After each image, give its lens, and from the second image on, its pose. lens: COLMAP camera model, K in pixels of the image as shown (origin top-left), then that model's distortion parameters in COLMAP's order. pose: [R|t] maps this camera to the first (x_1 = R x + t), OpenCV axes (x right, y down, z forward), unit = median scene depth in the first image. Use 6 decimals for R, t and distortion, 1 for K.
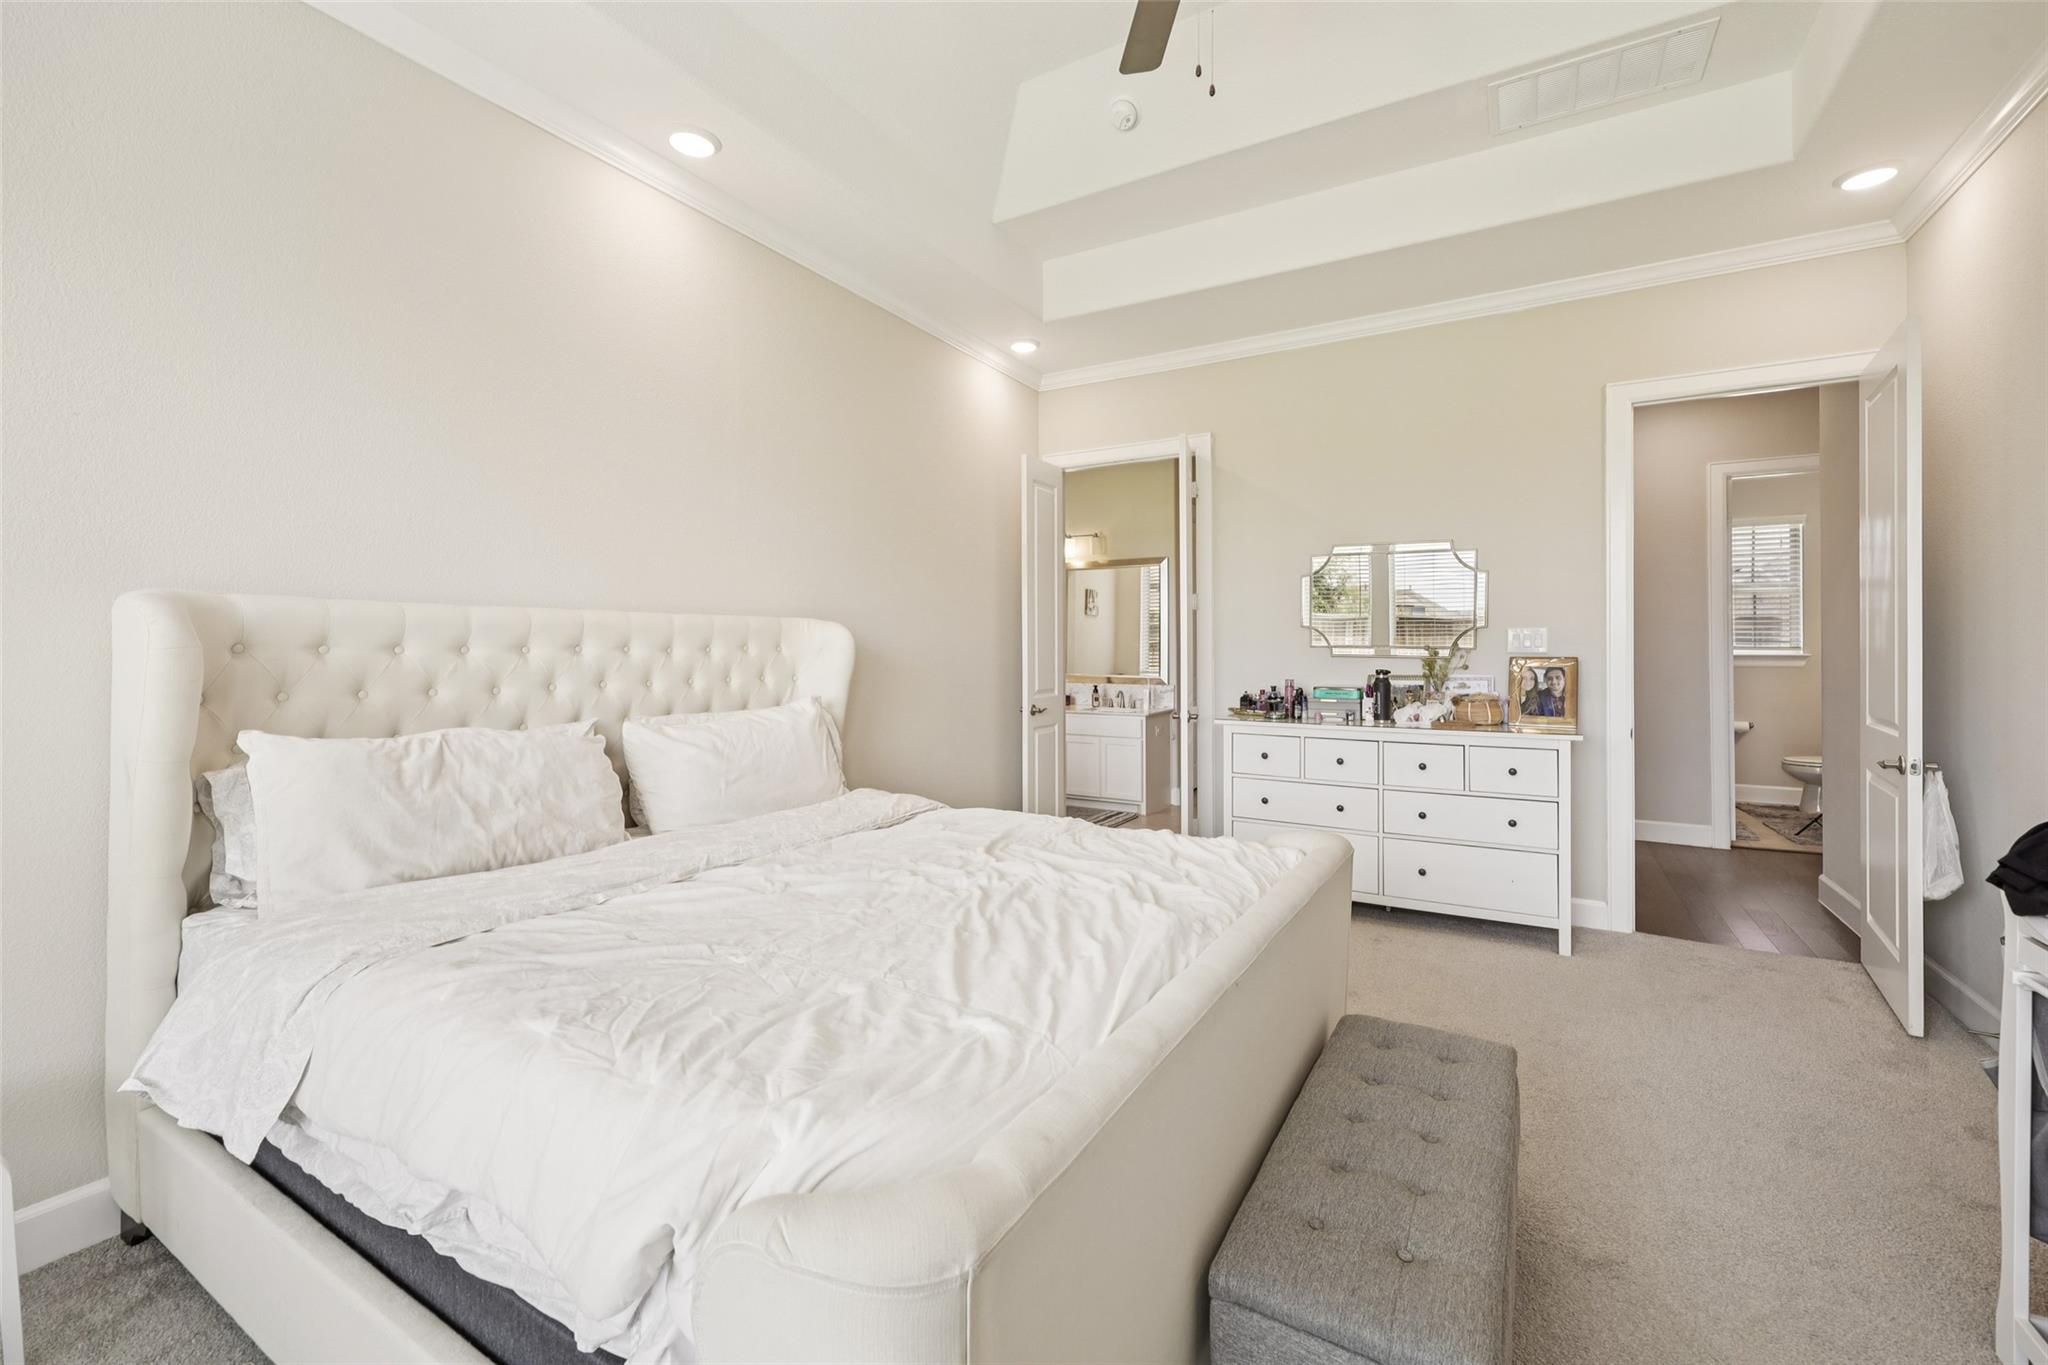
lens RADIAL K [[848.1, 0, 1070.4], [0, 848.1, 645.3], [0, 0, 1]] dist [0.005698, -0.001661]
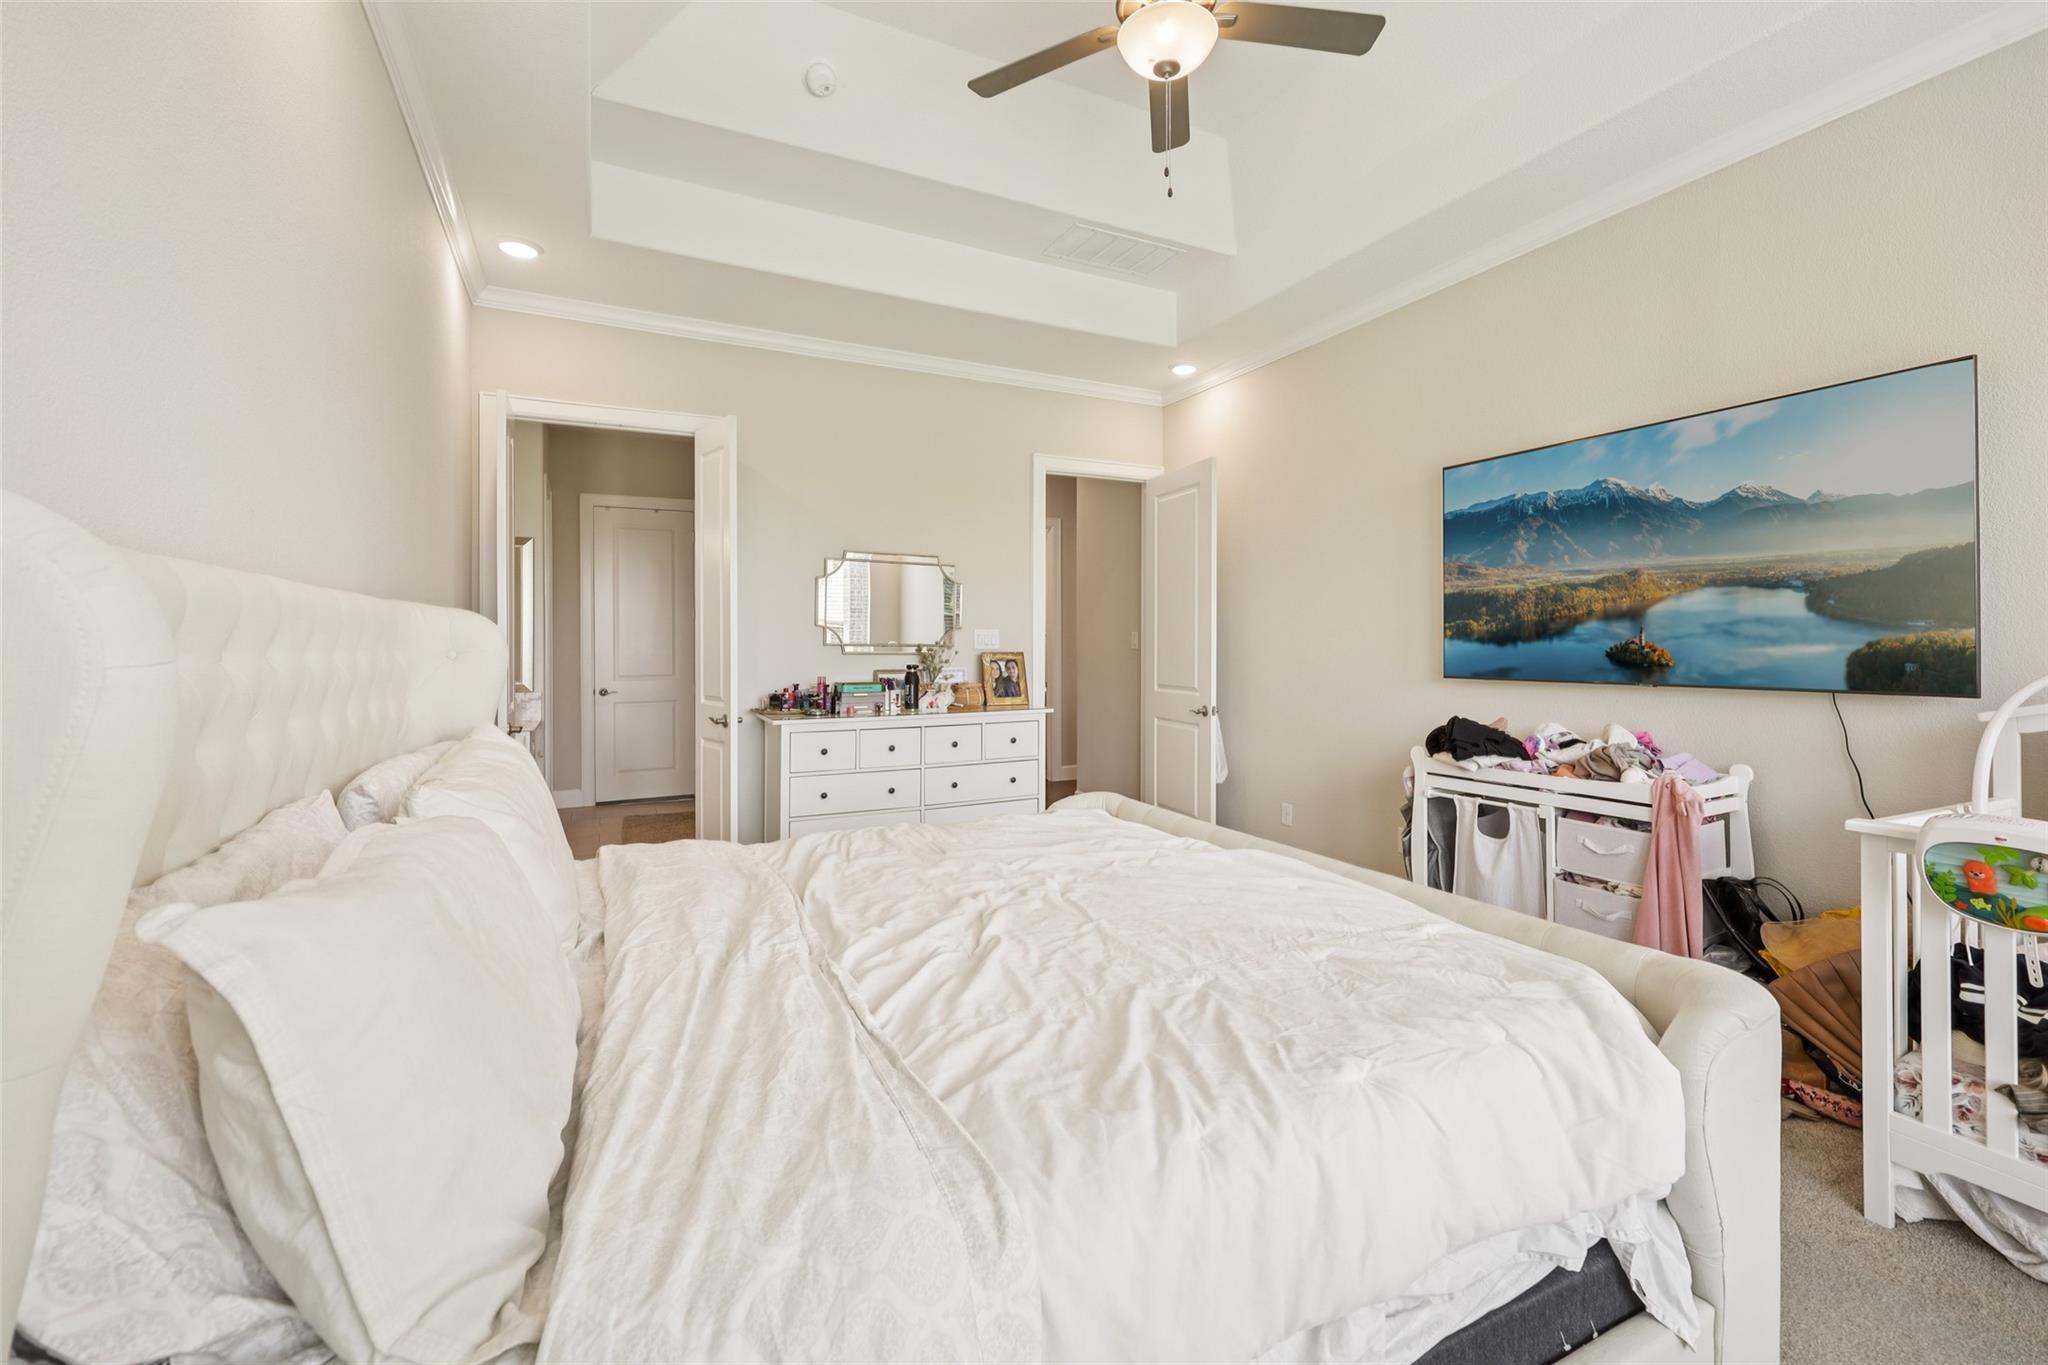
lens RADIAL K [[848.1, 0, 971.6], [0, 848.1, 646.3], [0, 0, 1]] dist [0.005698, -0.001661]
pose [[0.573709, -0.004527, 0.819047, -0.536333], [0.002271, 0.999990, 0.003937, -0.000603], [-0.819056, -0.000398, 0.573714, 0.281482]]
